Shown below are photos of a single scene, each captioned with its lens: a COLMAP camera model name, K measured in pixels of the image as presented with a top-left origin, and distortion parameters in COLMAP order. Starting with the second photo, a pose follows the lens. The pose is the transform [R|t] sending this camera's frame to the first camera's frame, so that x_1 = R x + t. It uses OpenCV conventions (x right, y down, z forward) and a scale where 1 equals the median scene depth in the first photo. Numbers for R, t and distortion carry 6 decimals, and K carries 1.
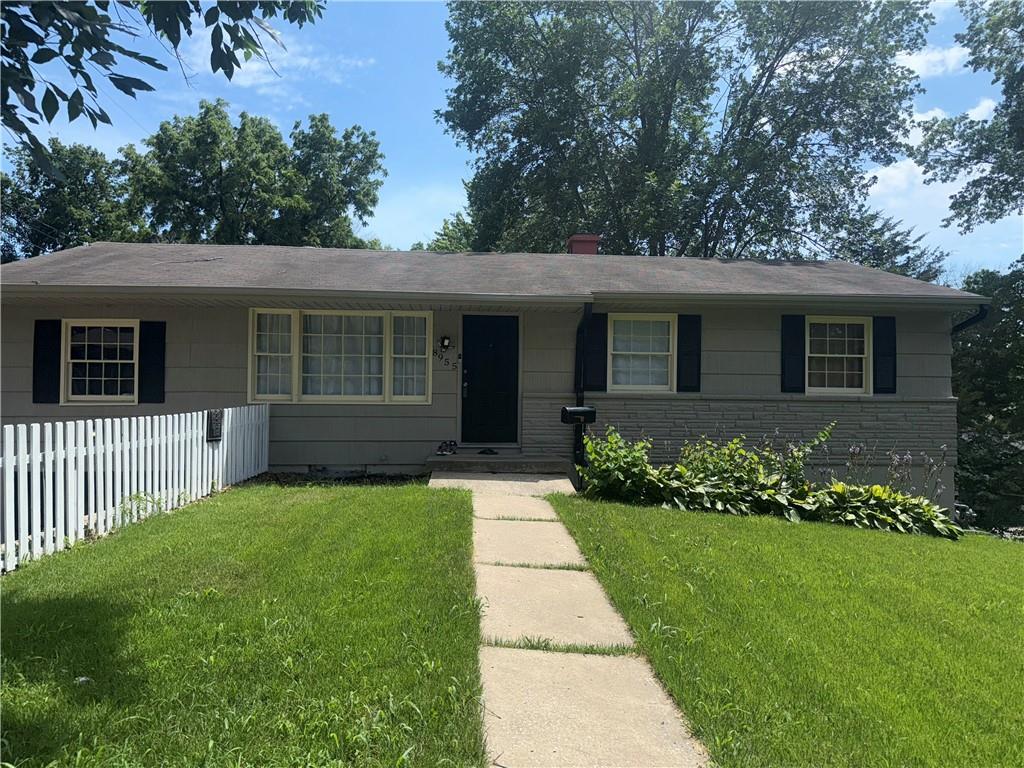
lens RADIAL K [[701.5, 0, 512.0], [0, 701.5, 384.0], [0, 0, 1]] dist [-0.001478, -0.004347]
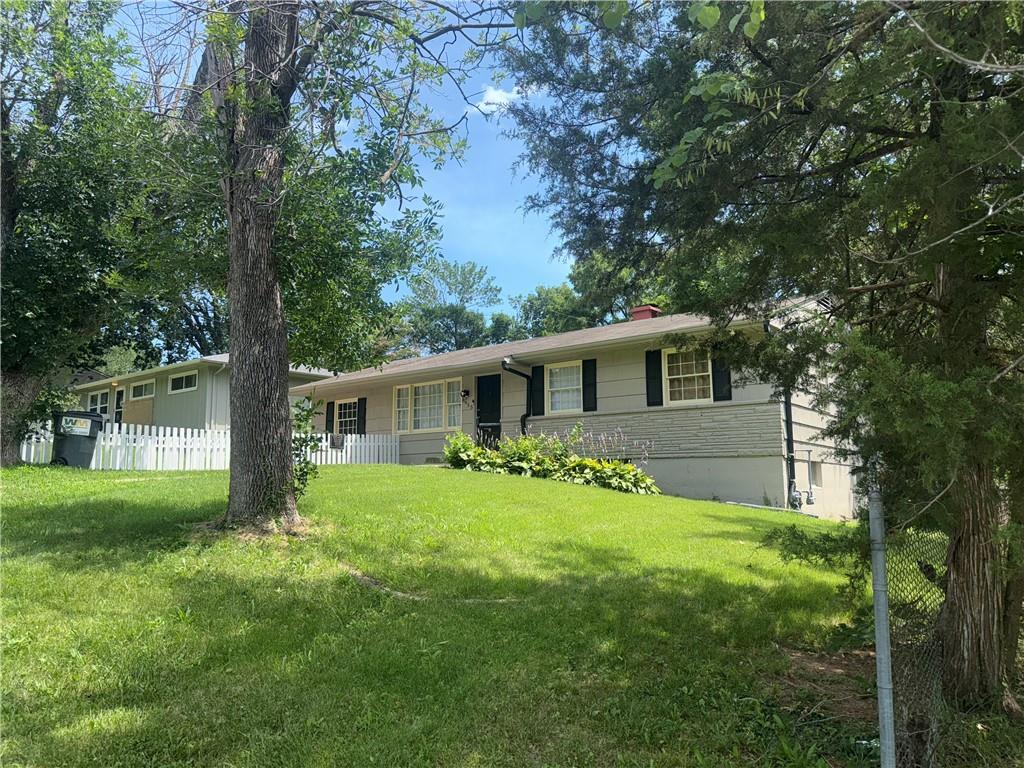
lens RADIAL K [[712.8, 0, 512.0], [0, 712.8, 384.0], [0, 0, 1]] dist [0.090964, -0.112406]
pose [[0.744326, -0.105828, -0.659378, 1.135422], [0.030108, 0.991678, -0.125174, 0.138293], [0.667138, 0.073317, 0.741317, -0.227598]]
